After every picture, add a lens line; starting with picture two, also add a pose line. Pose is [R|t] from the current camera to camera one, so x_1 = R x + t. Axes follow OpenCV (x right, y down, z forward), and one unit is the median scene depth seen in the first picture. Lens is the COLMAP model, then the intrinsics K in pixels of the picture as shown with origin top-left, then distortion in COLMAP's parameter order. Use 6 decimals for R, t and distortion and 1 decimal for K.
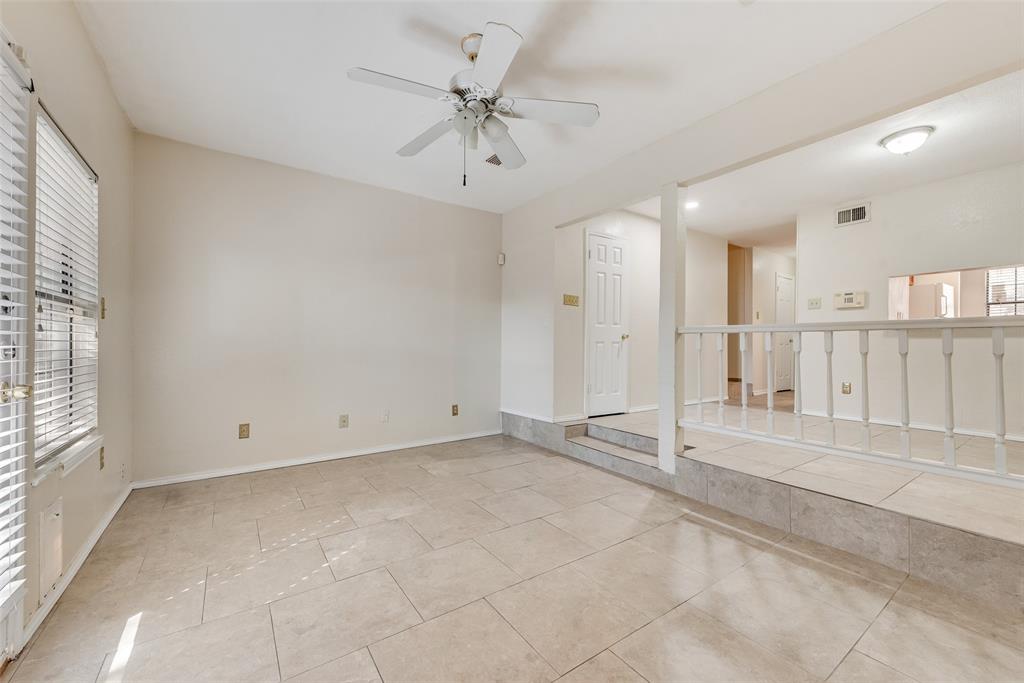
lens RADIAL K [[403.3, 0, 511.9], [0, 403.3, 344.5], [0, 0, 1]] dist [0.011273, -0.000325]
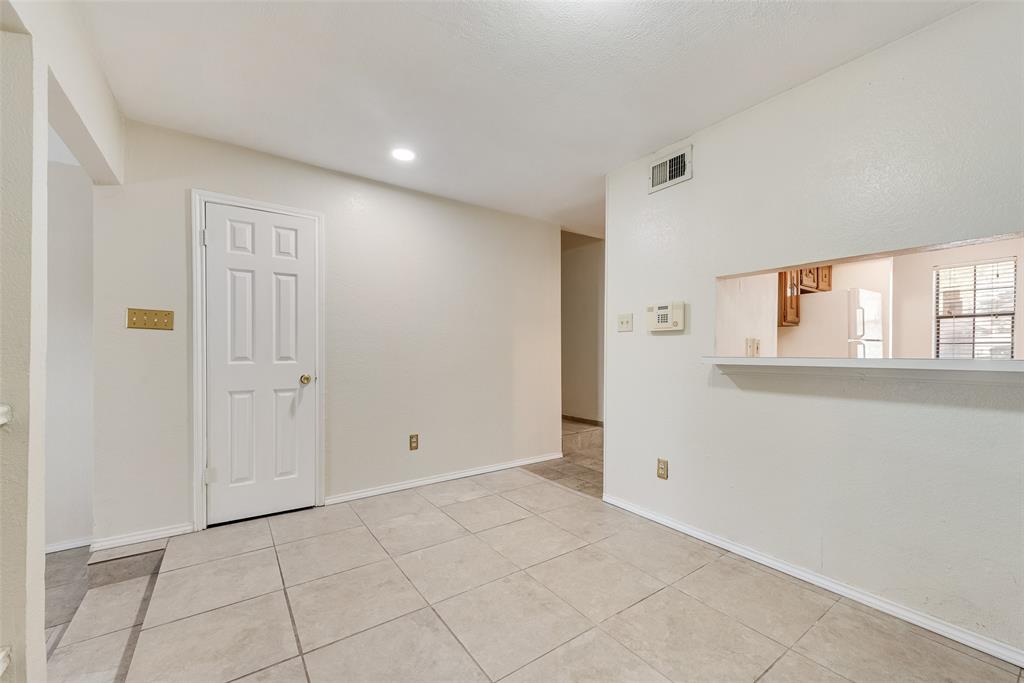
lens RADIAL K [[403.3, 0, 521.5], [0, 403.3, 356.6], [0, 0, 1]] dist [0.011273, -0.000325]
pose [[0.999950, -0.003738, 0.009245, 0.650268], [0.003594, 0.999874, 0.015475, -0.066979], [-0.009301, -0.015441, 0.999838, 0.445173]]
